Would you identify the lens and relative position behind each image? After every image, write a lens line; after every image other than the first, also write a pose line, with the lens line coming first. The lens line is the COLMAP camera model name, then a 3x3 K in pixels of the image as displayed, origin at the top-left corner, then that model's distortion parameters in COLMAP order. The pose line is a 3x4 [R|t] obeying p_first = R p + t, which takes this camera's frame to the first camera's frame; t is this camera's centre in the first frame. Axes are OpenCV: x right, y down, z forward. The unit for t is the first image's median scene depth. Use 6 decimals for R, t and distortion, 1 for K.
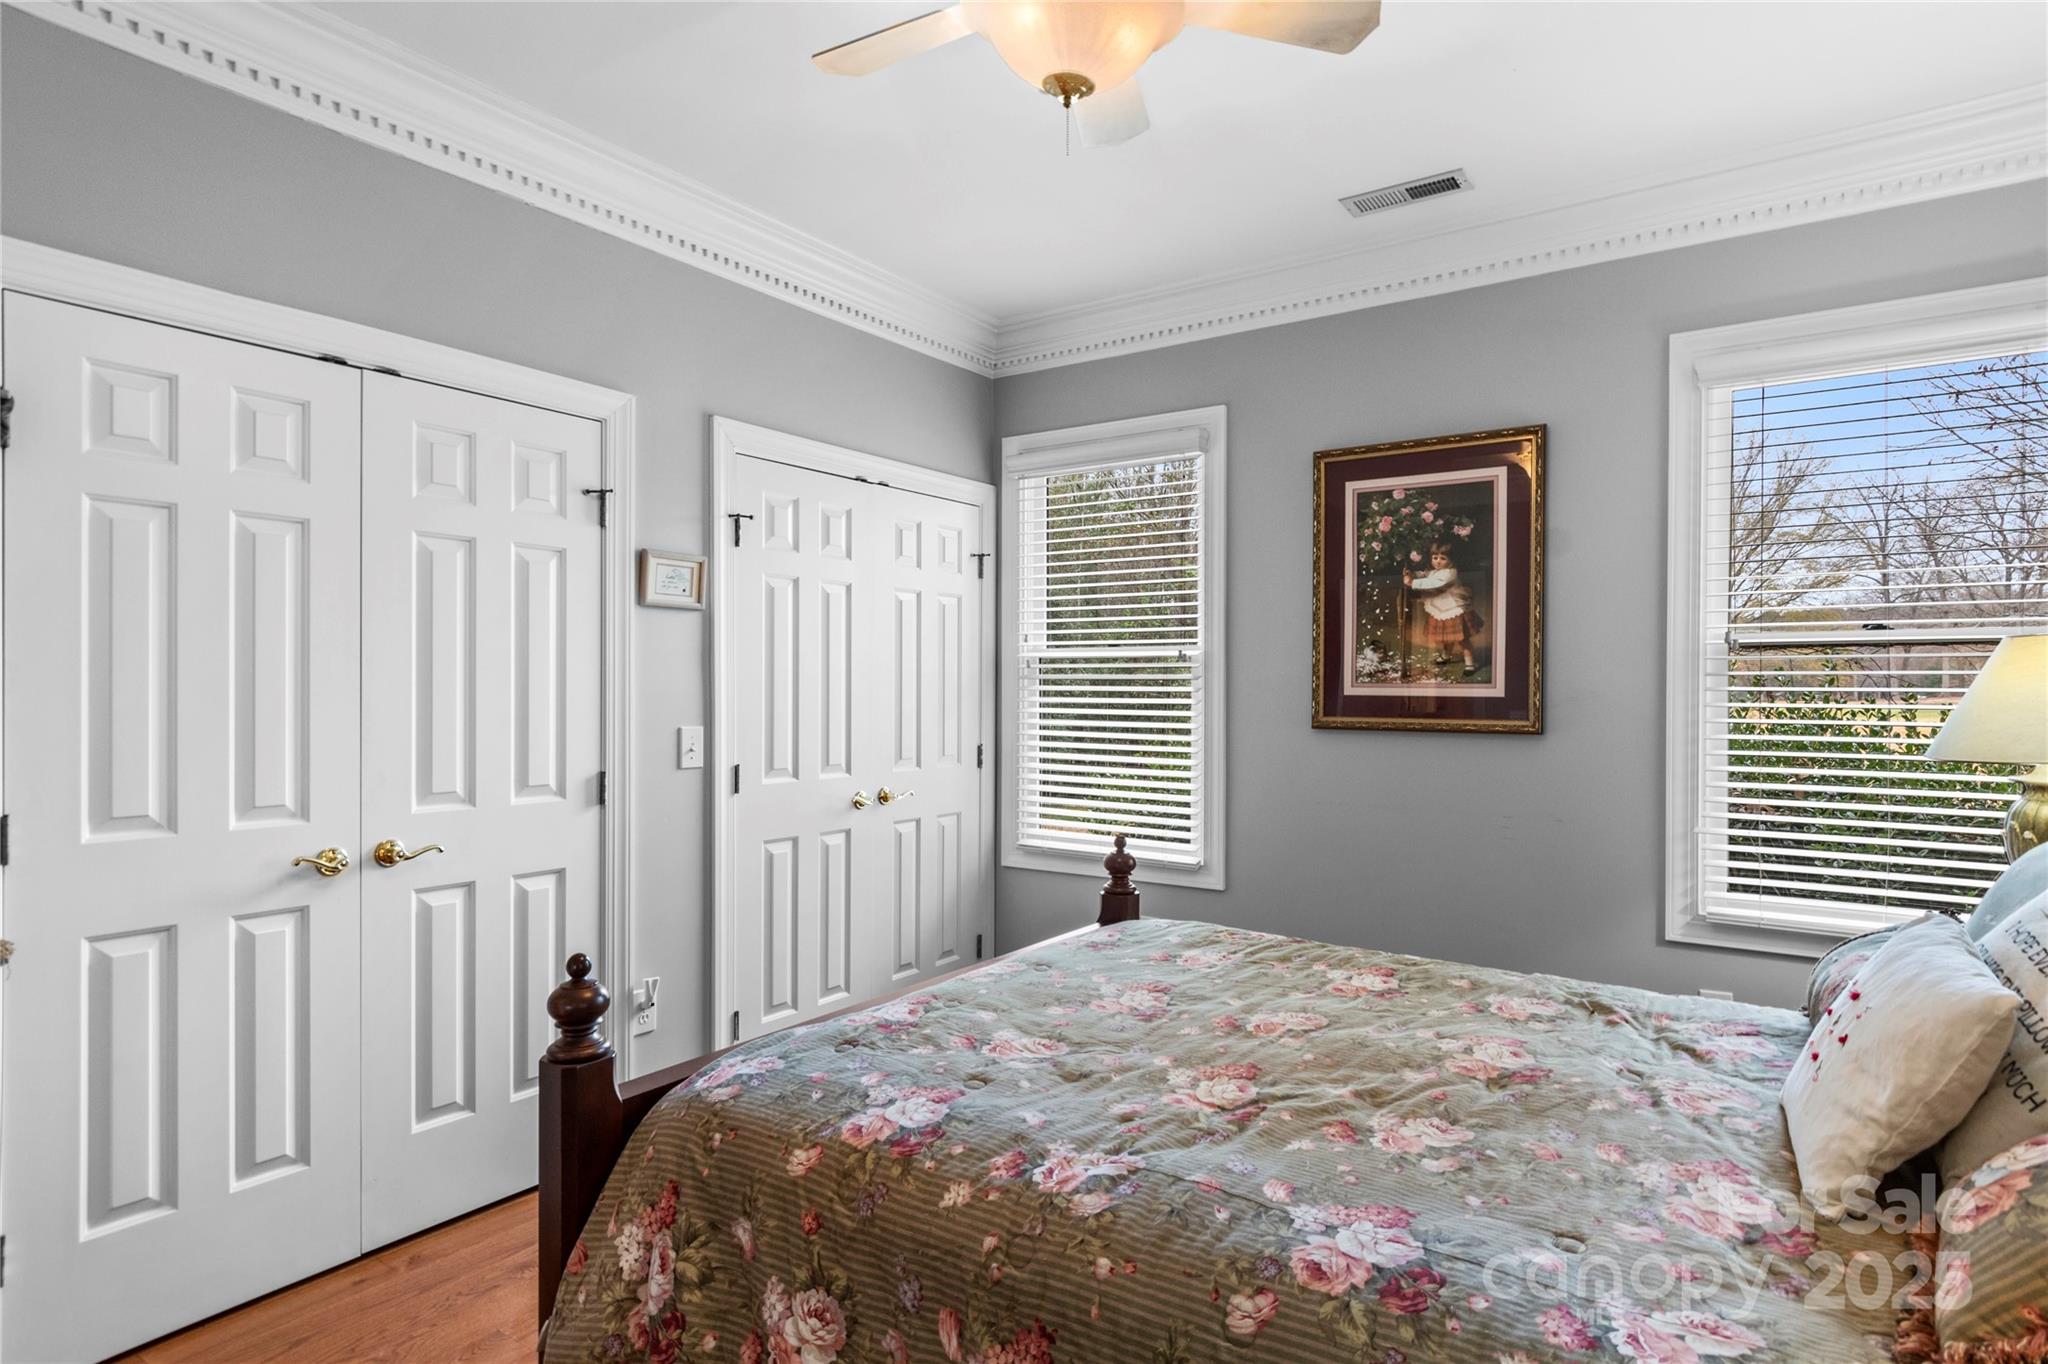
lens RADIAL K [[1114.8, 0, 1080.2], [0, 1114.8, 681.1], [0, 0, 1]] dist [-0.001338, -0.001015]
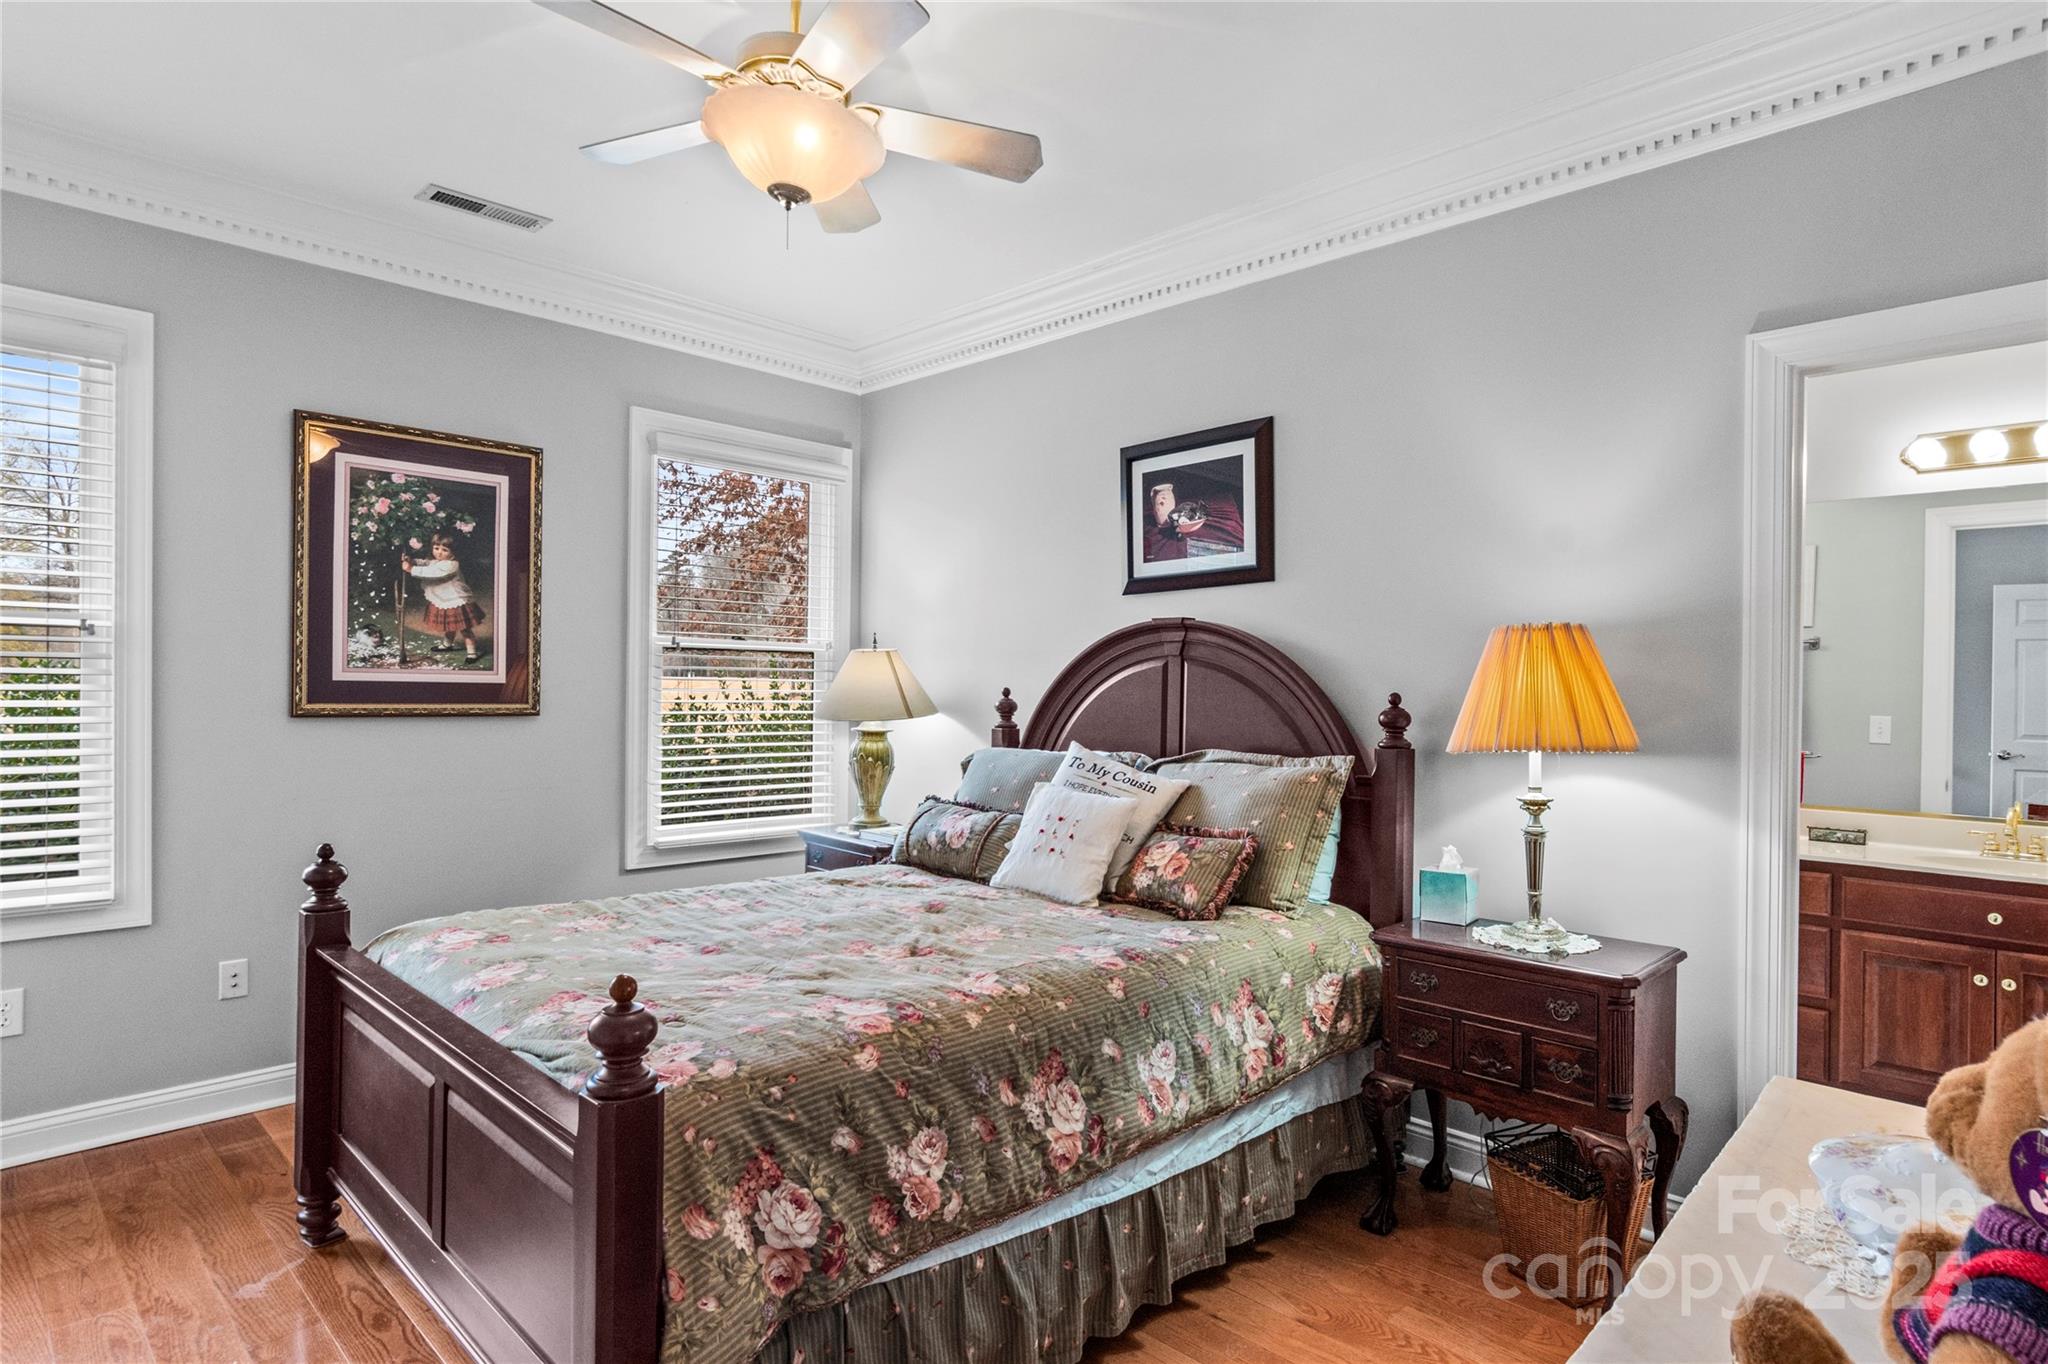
lens RADIAL K [[1114.8, 0, 1080.2], [0, 1114.8, 681.1], [0, 0, 1]] dist [-0.001338, -0.001015]
pose [[0.166085, 0.002789, 0.986107, -0.607601], [-0.018675, 0.999826, 0.000317, 0.001341], [-0.985935, -0.018468, 0.166108, 0.238921]]
